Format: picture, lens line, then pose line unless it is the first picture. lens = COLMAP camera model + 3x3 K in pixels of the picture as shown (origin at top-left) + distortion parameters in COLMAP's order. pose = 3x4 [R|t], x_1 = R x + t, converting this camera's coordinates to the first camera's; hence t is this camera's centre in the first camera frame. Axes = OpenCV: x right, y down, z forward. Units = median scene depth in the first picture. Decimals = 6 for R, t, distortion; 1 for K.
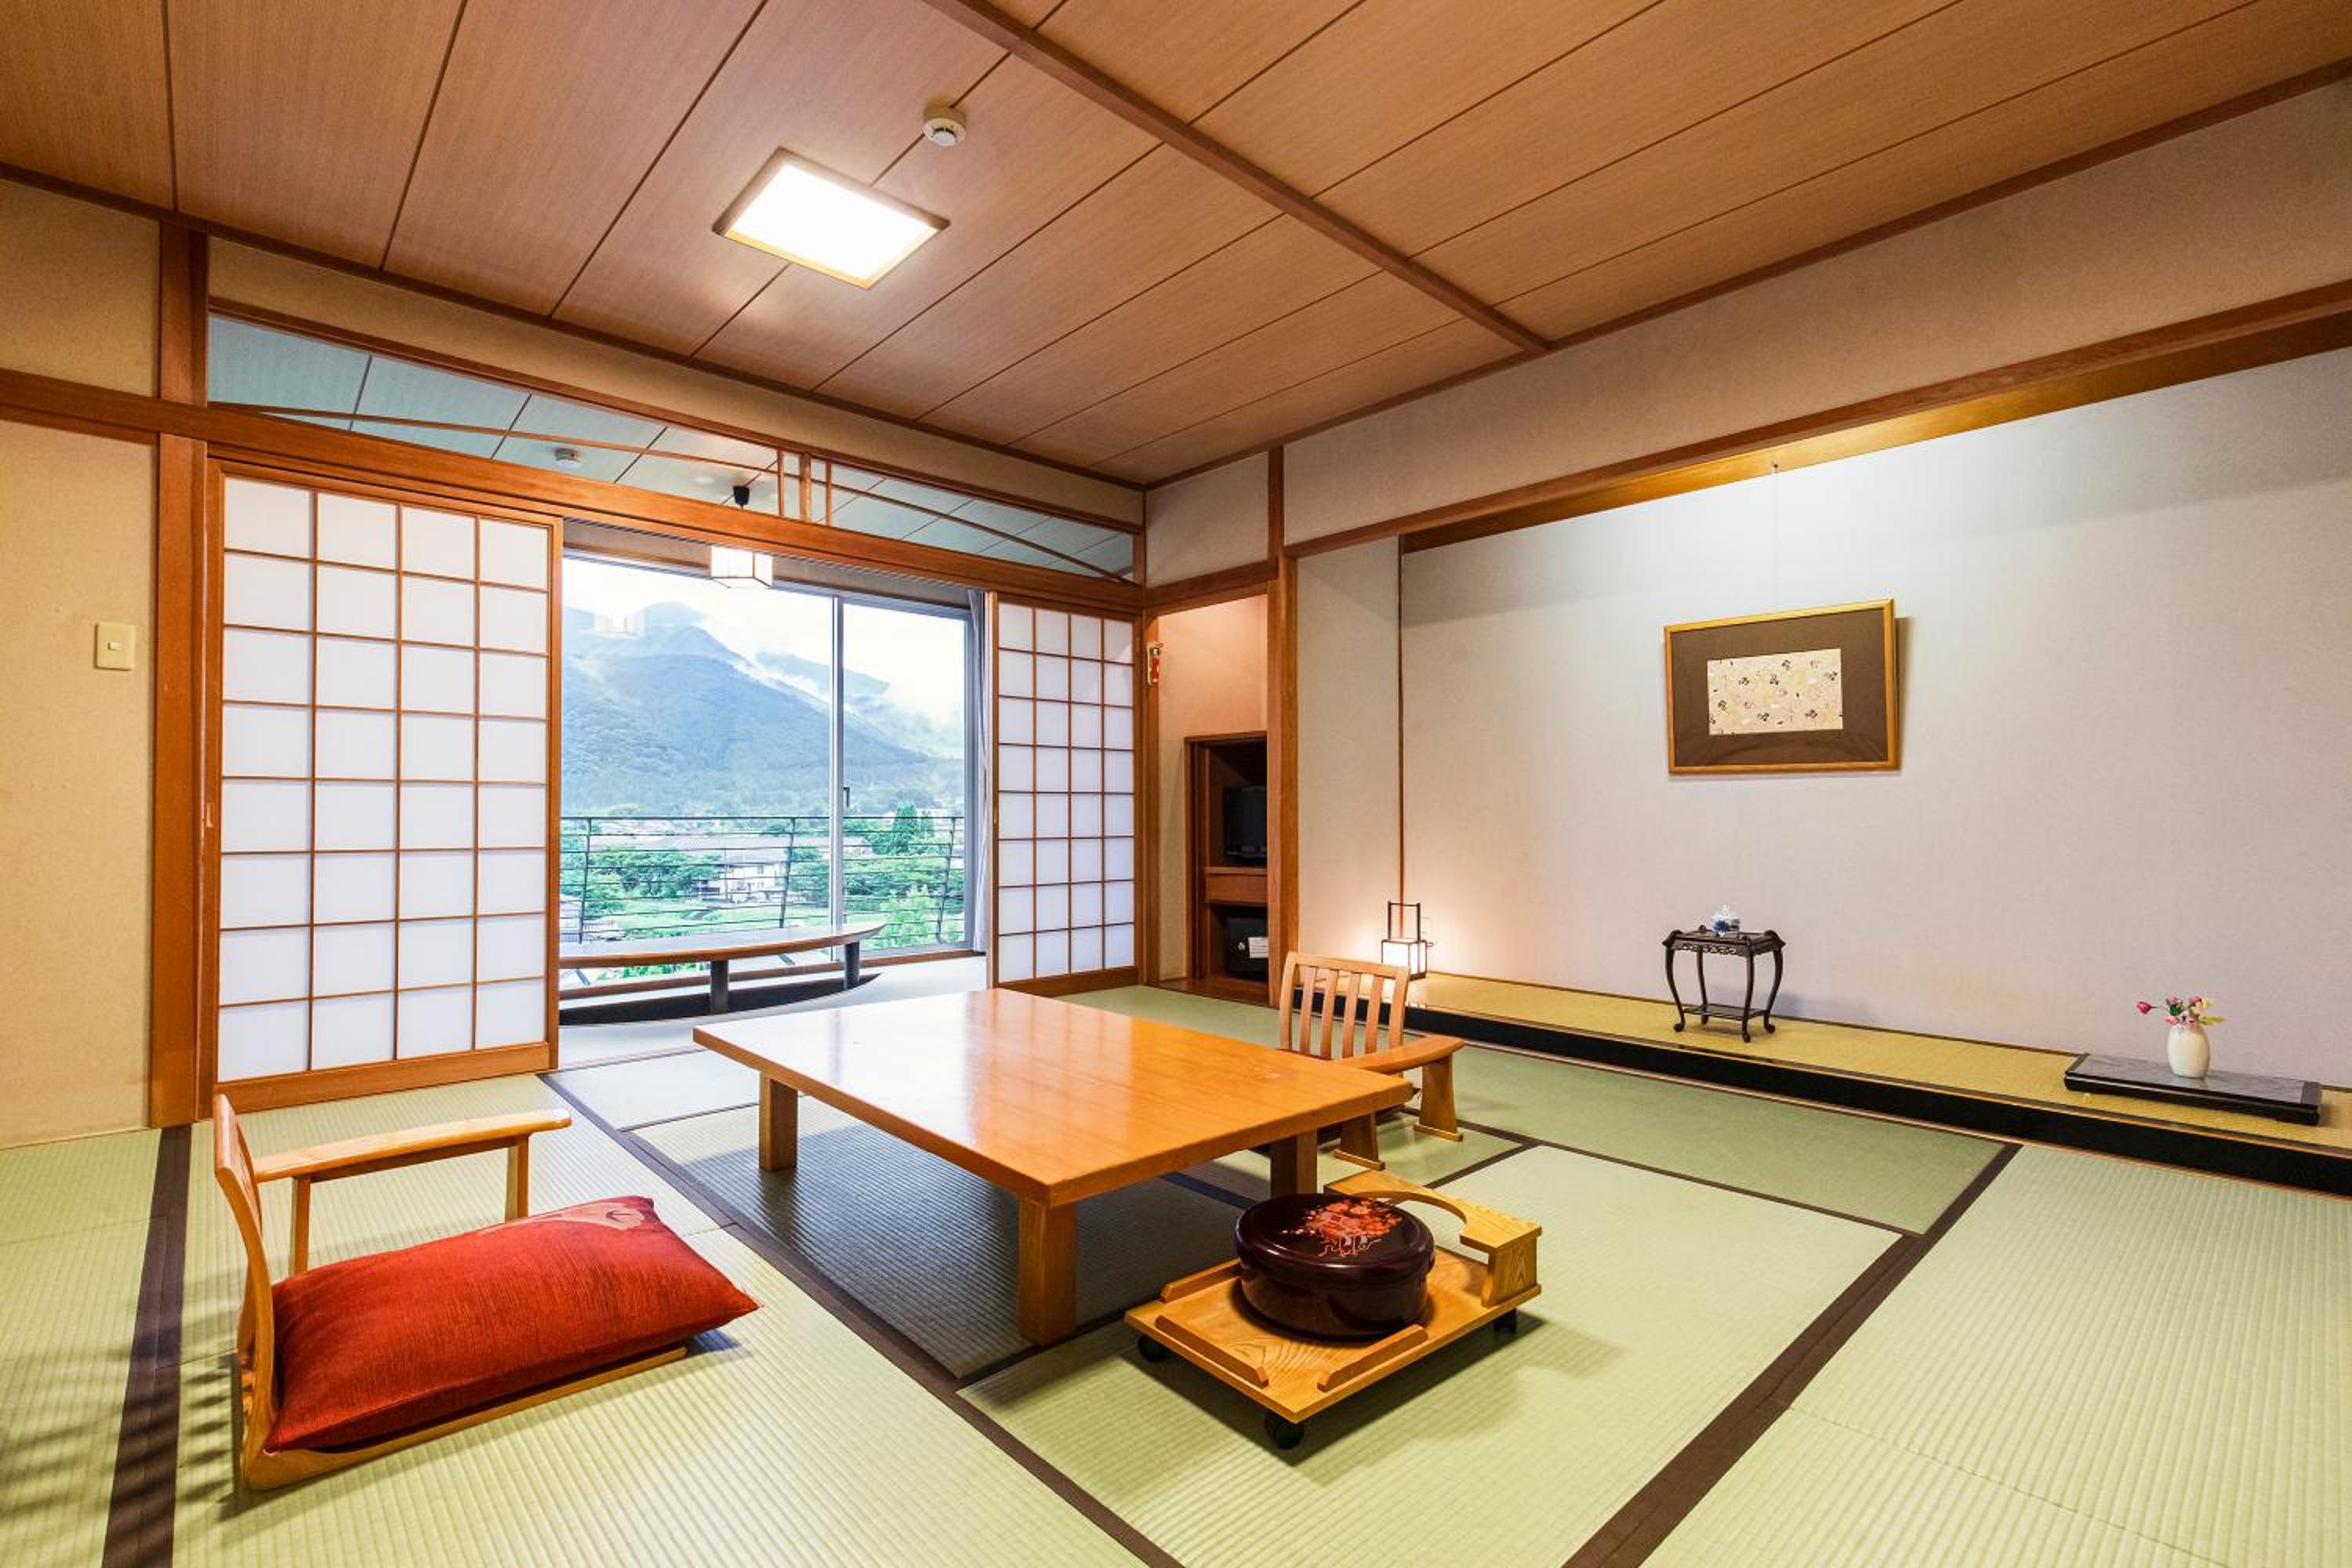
lens RADIAL K [[1060.9, 0, 1168.7], [0, 1060.9, 785.8], [0, 0, 1]] dist [0.020923, -0.000947]
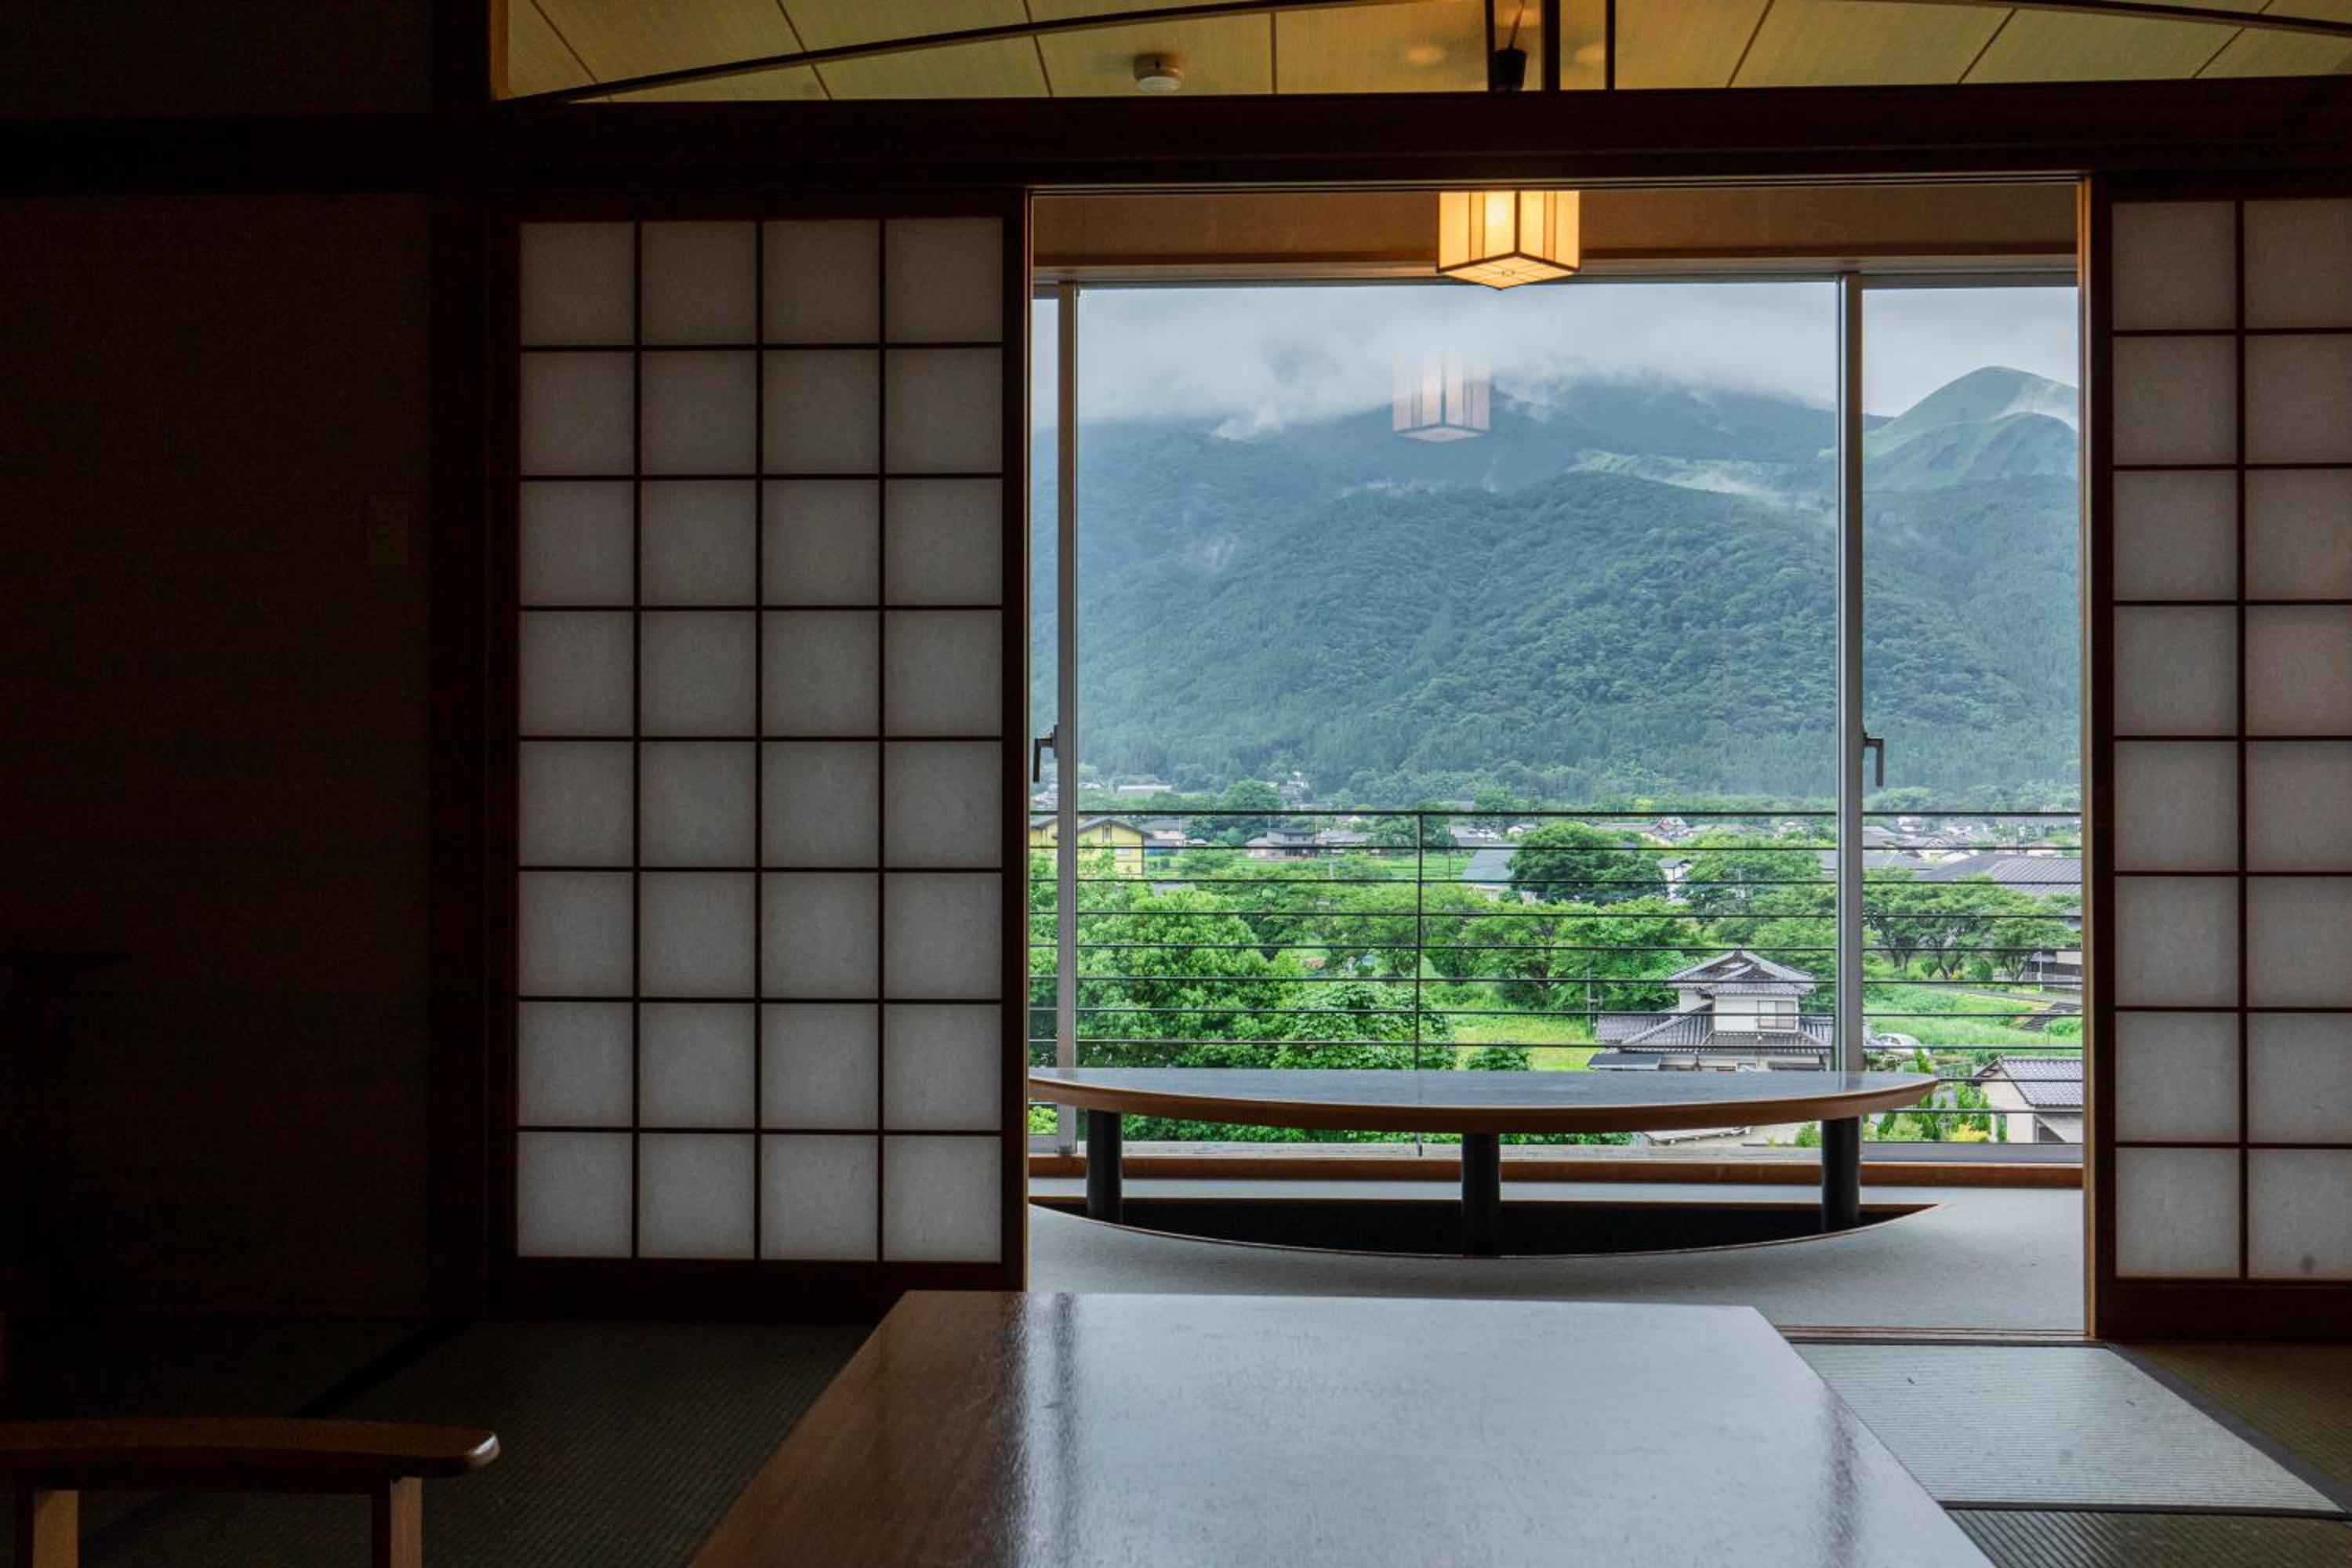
lens RADIAL K [[2270.3, 0, 1176.0], [0, 2270.3, 784.0], [0, 0, 1]] dist [0.024196, -0.002190]
pose [[0.704106, -0.007851, -0.710052, 0.140811], [0.018973, 0.999790, 0.007759, 0.007857], [0.709842, -0.018935, 0.704107, 0.209152]]
